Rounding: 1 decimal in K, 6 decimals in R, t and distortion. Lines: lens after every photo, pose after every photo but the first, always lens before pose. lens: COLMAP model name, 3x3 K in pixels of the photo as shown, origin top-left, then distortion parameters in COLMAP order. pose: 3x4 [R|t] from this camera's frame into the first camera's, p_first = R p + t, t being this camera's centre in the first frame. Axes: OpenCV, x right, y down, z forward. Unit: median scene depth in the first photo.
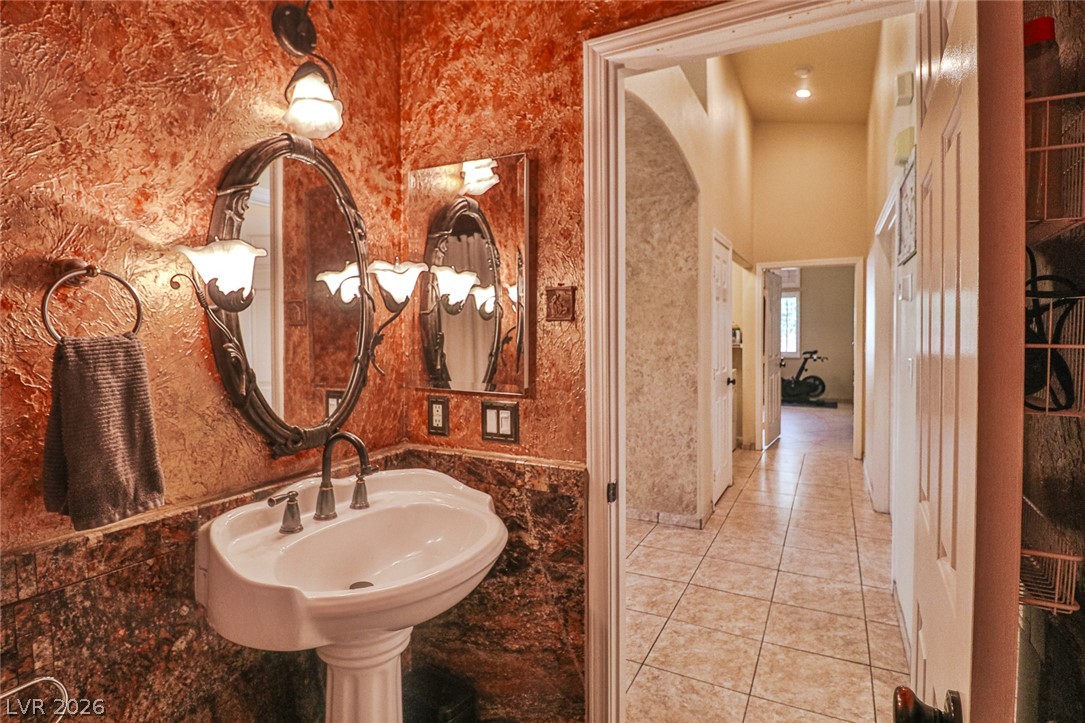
lens RADIAL K [[564.9, 0, 532.8], [0, 564.9, 347.0], [0, 0, 1]] dist [0.000723, -0.015751]
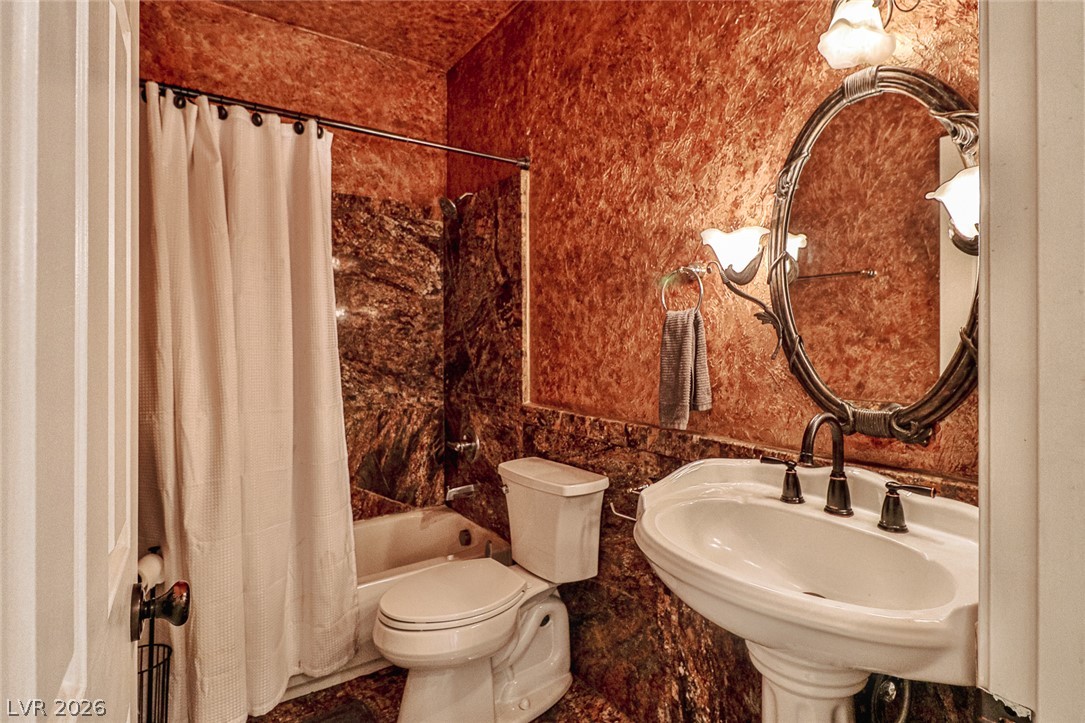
lens RADIAL K [[564.9, 0, 532.8], [0, 564.9, 347.0], [0, 0, 1]] dist [0.000723, -0.015751]
pose [[-0.495265, 0.013937, -0.868630, 0.719400], [-0.019088, 0.999455, 0.026920, 0.044344], [0.868532, 0.029913, -0.494730, 1.213518]]
